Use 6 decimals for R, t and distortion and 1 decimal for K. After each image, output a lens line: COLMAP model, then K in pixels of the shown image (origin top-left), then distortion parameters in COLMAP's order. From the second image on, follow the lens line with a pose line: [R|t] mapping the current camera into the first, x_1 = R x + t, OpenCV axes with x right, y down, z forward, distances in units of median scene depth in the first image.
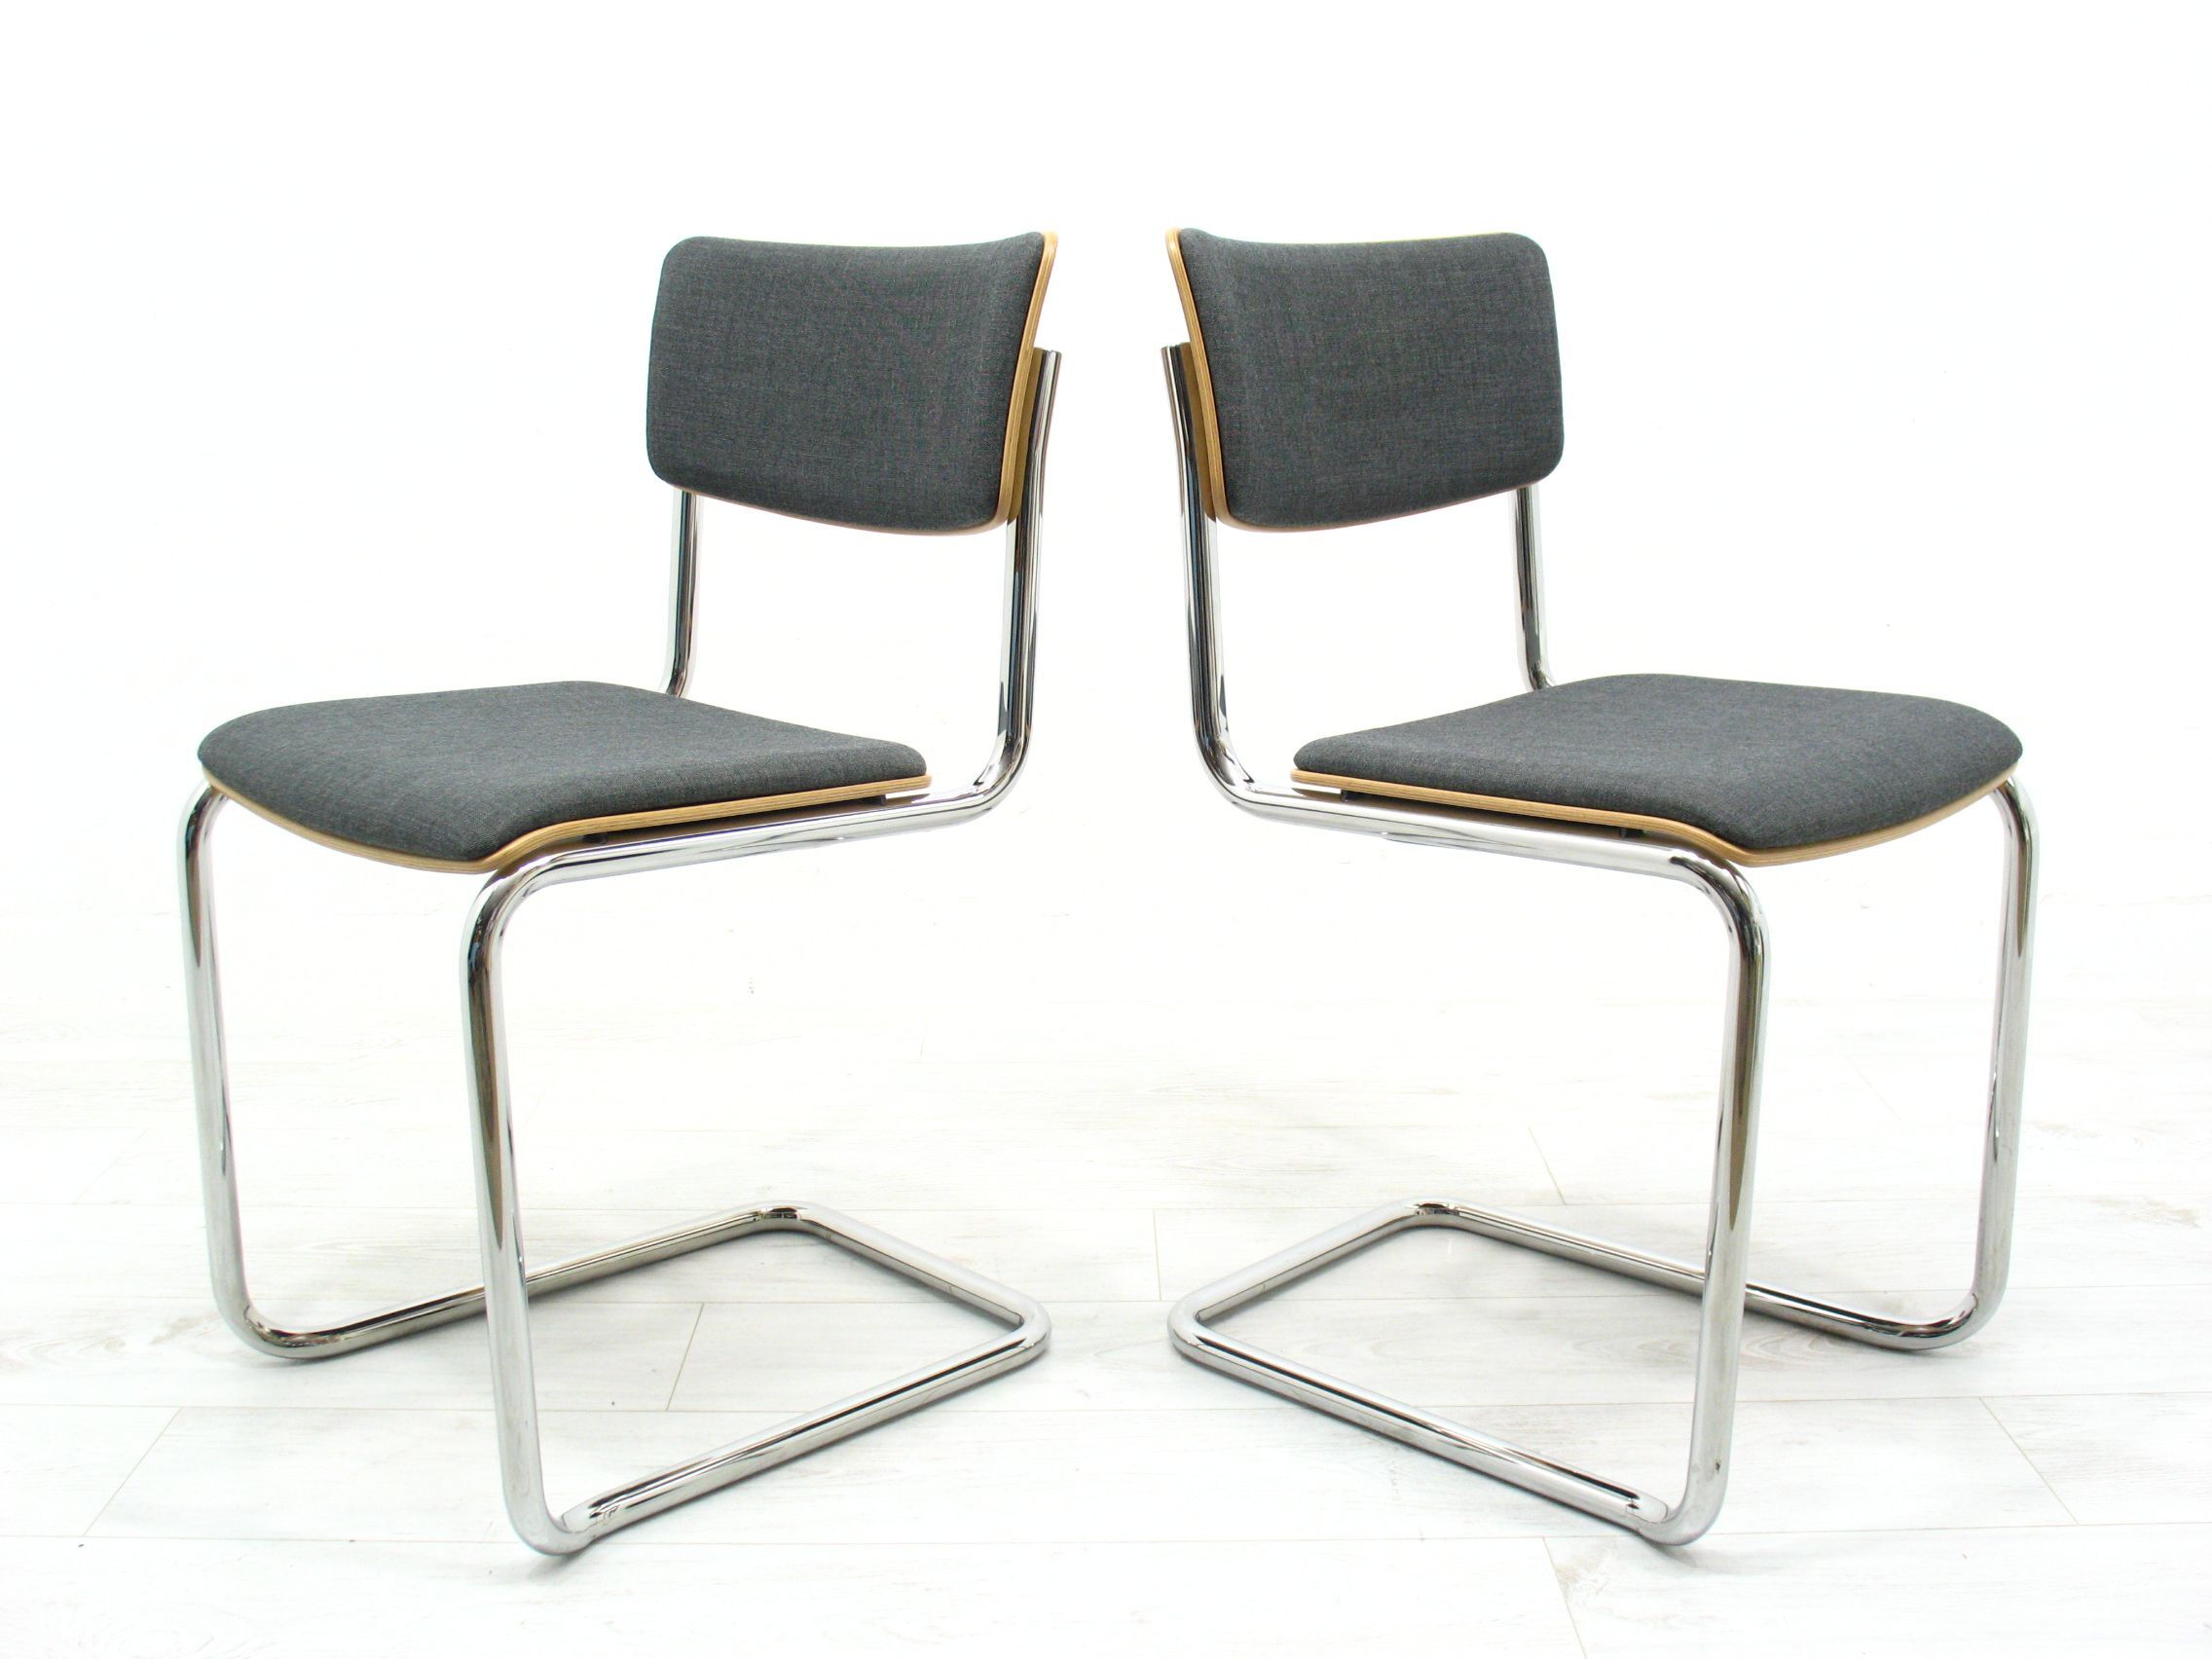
lens RADIAL K [[2553.0, 0, 1088.4], [0, 2553.0, 836.4], [0, 0, 1]] dist [-0.170710, 0.208572]
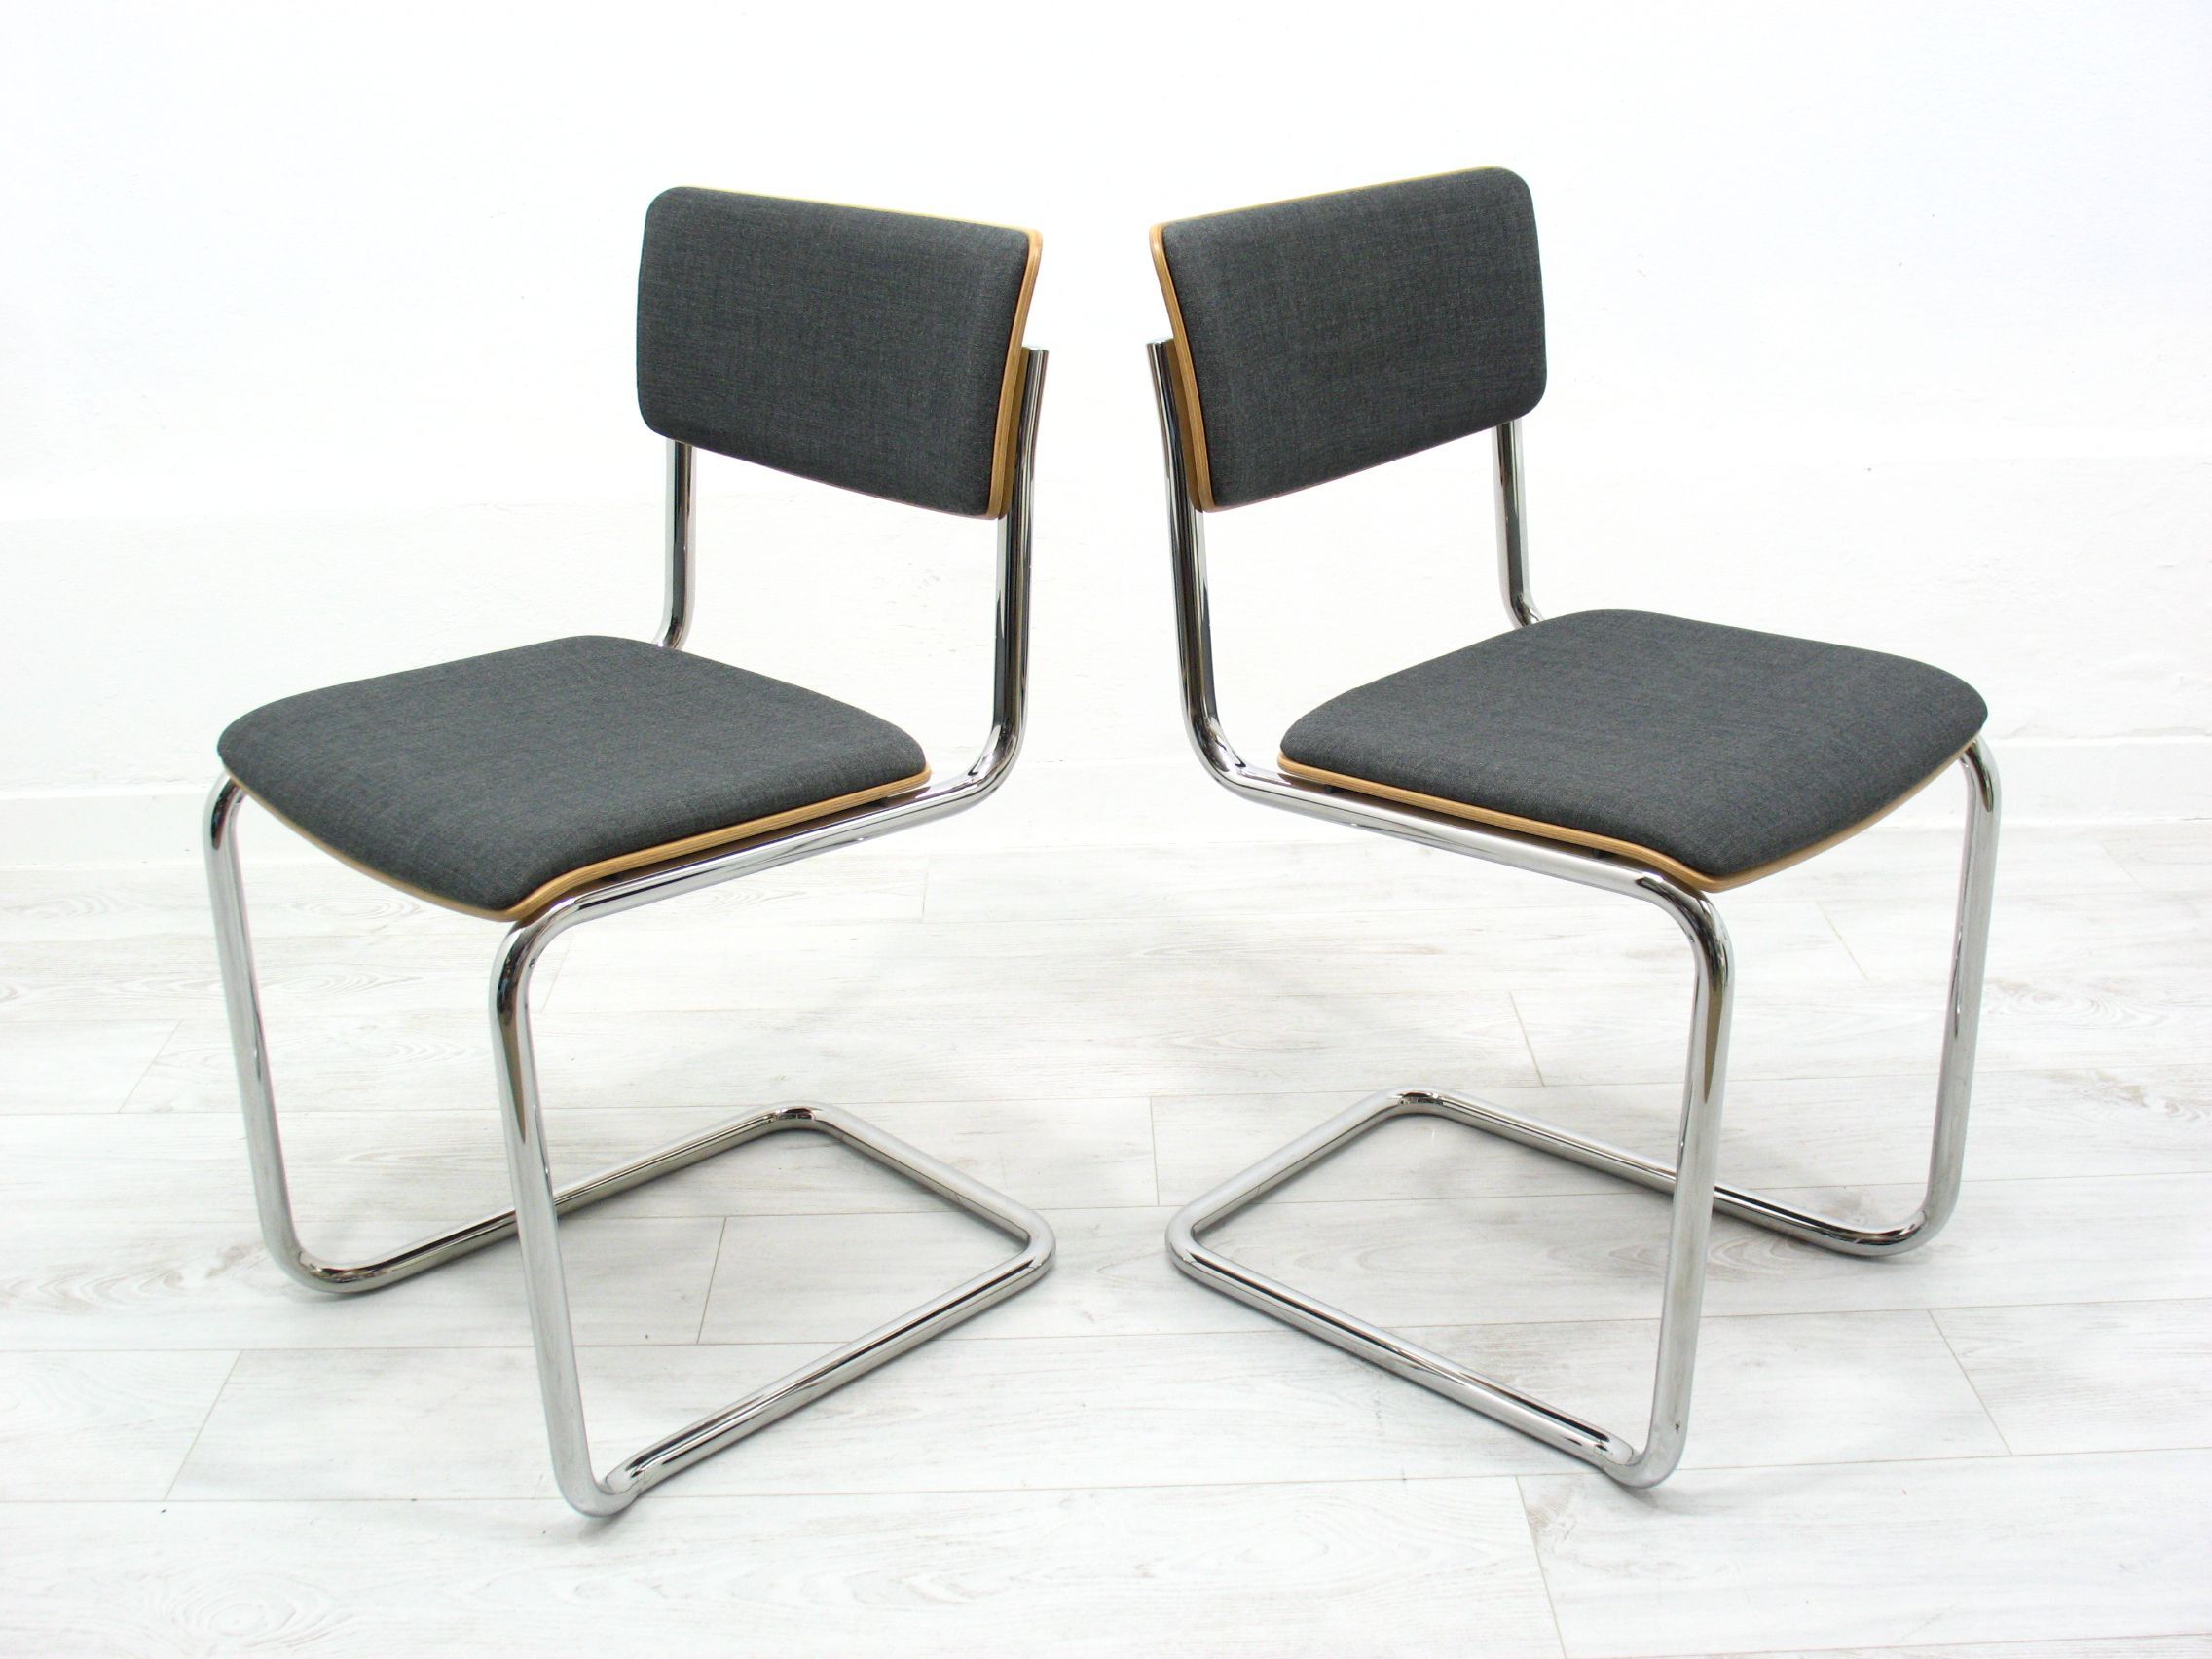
lens RADIAL K [[2553.0, 0, 1088.4], [0, 2553.0, 836.4], [0, 0, 1]] dist [-0.170710, 0.208572]
pose [[0.999835, -0.018066, 0.001837, 0.000071], [0.017587, 0.988550, 0.149863, -0.136284], [-0.004524, -0.149806, 0.988705, -0.024880]]
